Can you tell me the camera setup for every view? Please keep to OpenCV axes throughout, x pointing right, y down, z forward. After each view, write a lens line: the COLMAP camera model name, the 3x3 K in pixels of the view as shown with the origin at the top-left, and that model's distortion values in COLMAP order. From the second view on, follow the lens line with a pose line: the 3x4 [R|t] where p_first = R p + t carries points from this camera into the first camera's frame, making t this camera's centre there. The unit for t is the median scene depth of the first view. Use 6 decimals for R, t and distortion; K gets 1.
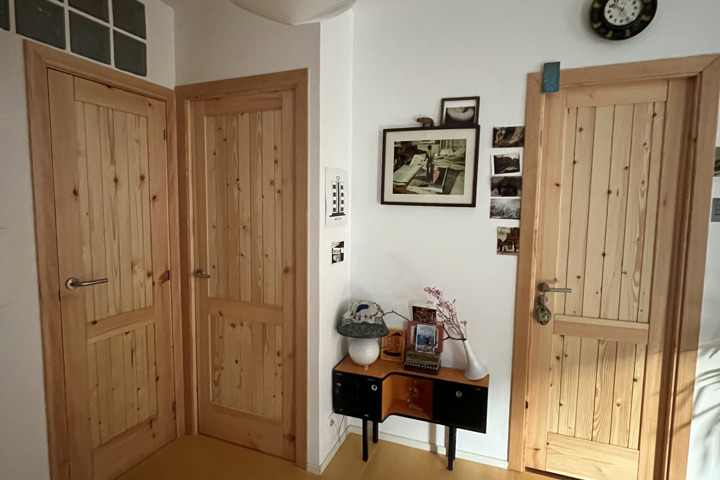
lens RADIAL K [[387.2, 0, 356.5], [0, 387.2, 238.6], [0, 0, 1]] dist [-0.001140, -0.002378]
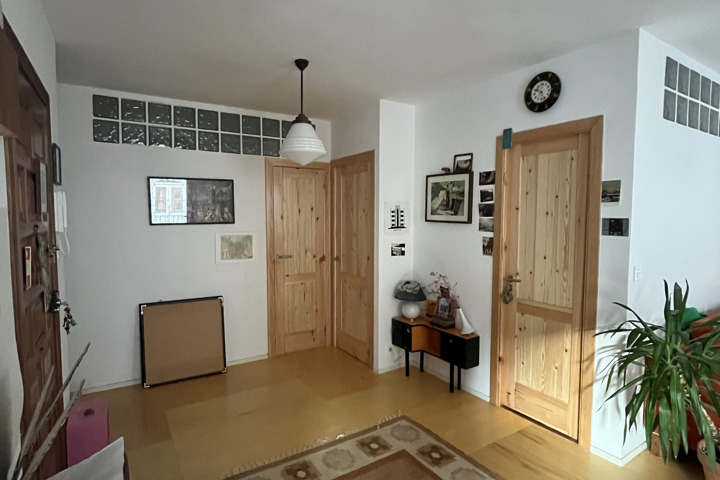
lens RADIAL K [[387.2, 0, 361.0], [0, 387.2, 239.7], [0, 0, 1]] dist [-0.001140, -0.002378]
pose [[0.812717, 0.026095, -0.582074, 0.850657], [-0.042860, 0.998968, -0.015059, 0.024337], [0.581080, 0.037186, 0.812996, -0.505188]]
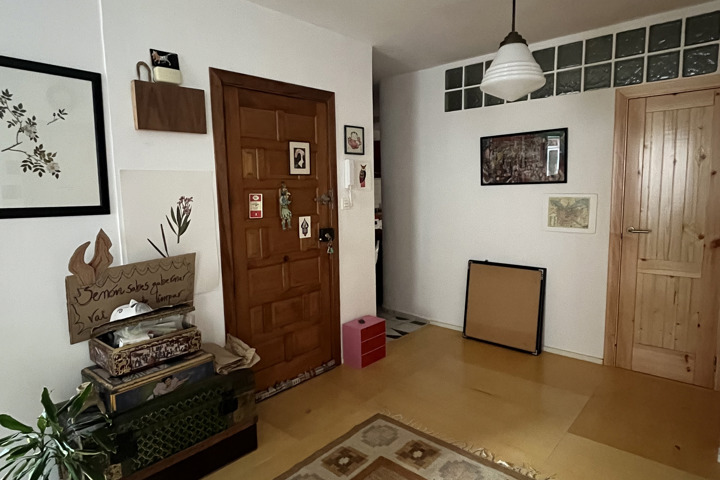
lens RADIAL K [[436.2, 0, 359.2], [0, 436.2, 238.7], [0, 0, 1]] dist [0.004298, 0.001434]
pose [[-0.341179, 0.111543, -0.933357, 1.143176], [-0.064100, 0.987862, 0.141488, -0.028525], [0.937810, 0.108101, -0.329888, 0.466534]]
